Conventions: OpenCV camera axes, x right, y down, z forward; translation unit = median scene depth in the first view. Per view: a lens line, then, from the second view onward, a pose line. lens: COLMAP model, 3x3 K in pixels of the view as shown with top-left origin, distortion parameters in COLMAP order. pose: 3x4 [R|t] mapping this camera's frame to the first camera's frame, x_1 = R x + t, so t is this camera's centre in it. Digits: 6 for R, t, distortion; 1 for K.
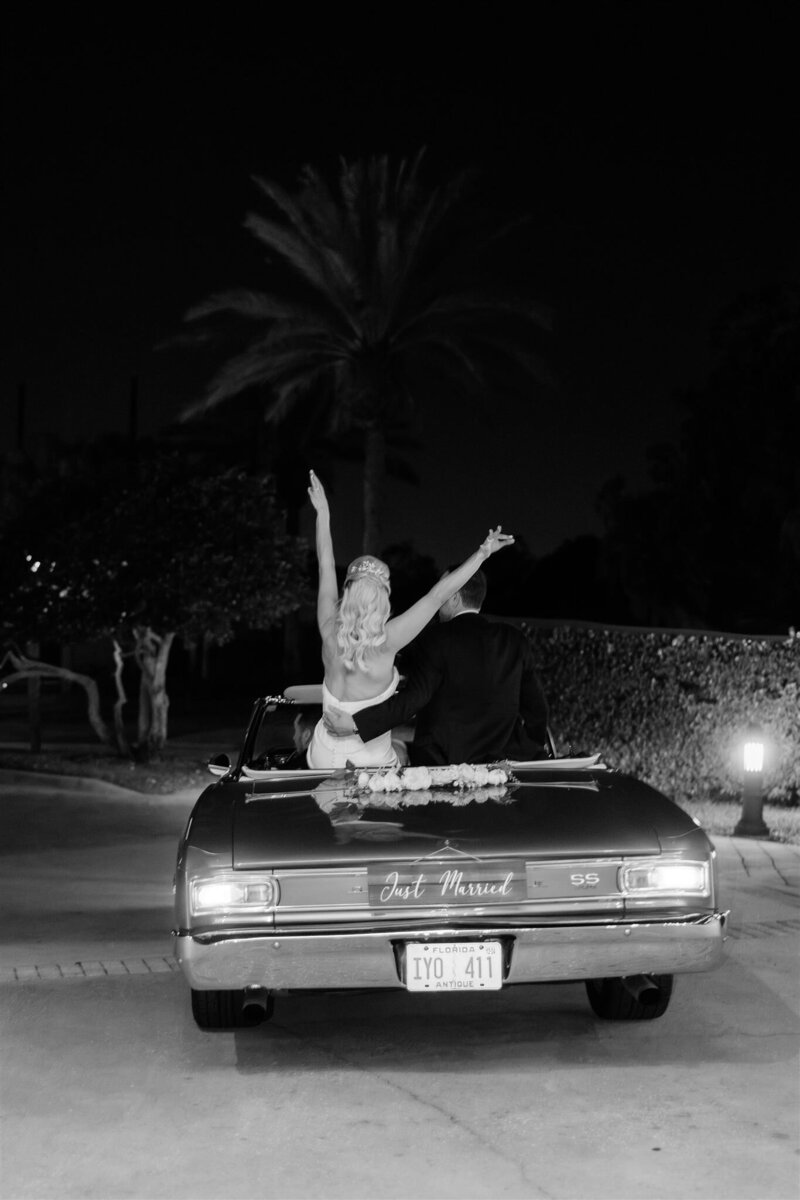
lens RADIAL K [[1471.1, 0, 399.7], [0, 1471.1, 600.5], [0, 0, 1]] dist [0.006542, 0.000000]
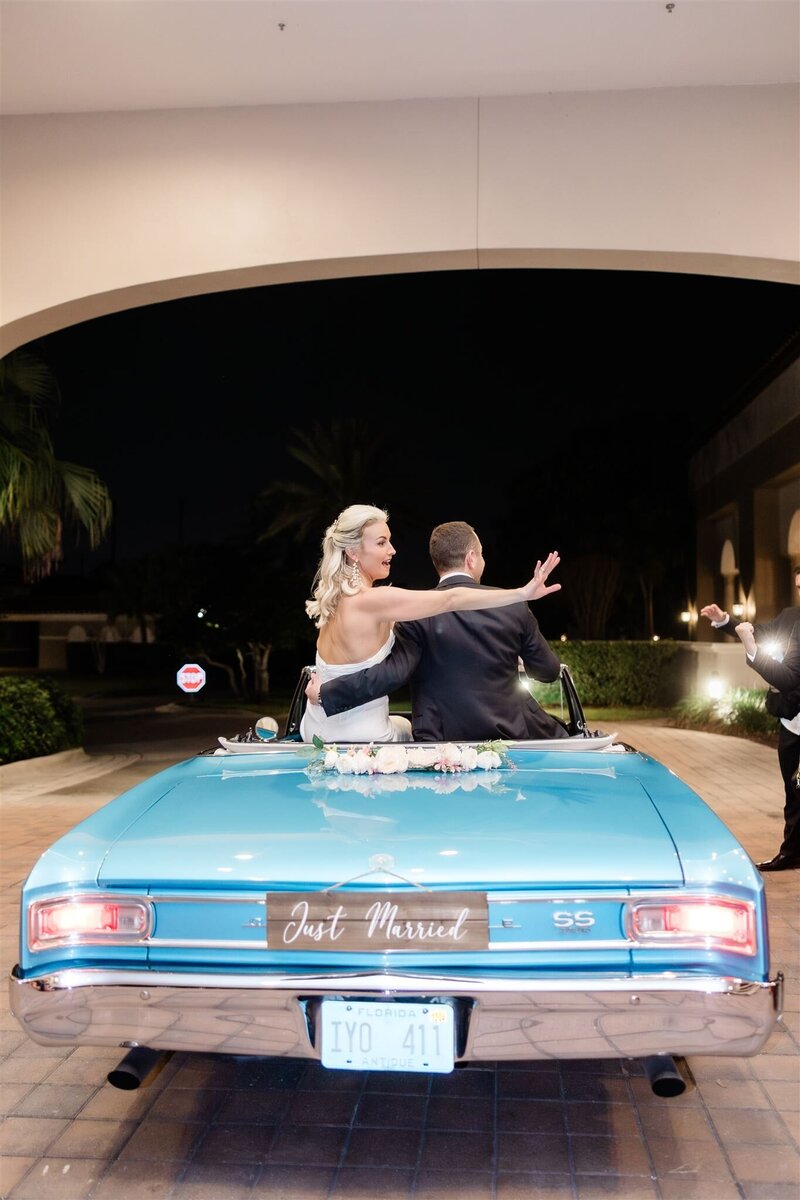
lens RADIAL K [[963.8, 0, 411.4], [0, 963.8, 554.9], [0, 0, 1]] dist [-0.036880, -0.009022]
pose [[0.989652, -0.008837, -0.143217, 0.117106], [0.001820, 0.998795, -0.049051, 0.037659], [0.143478, 0.048283, 0.988475, 0.531839]]
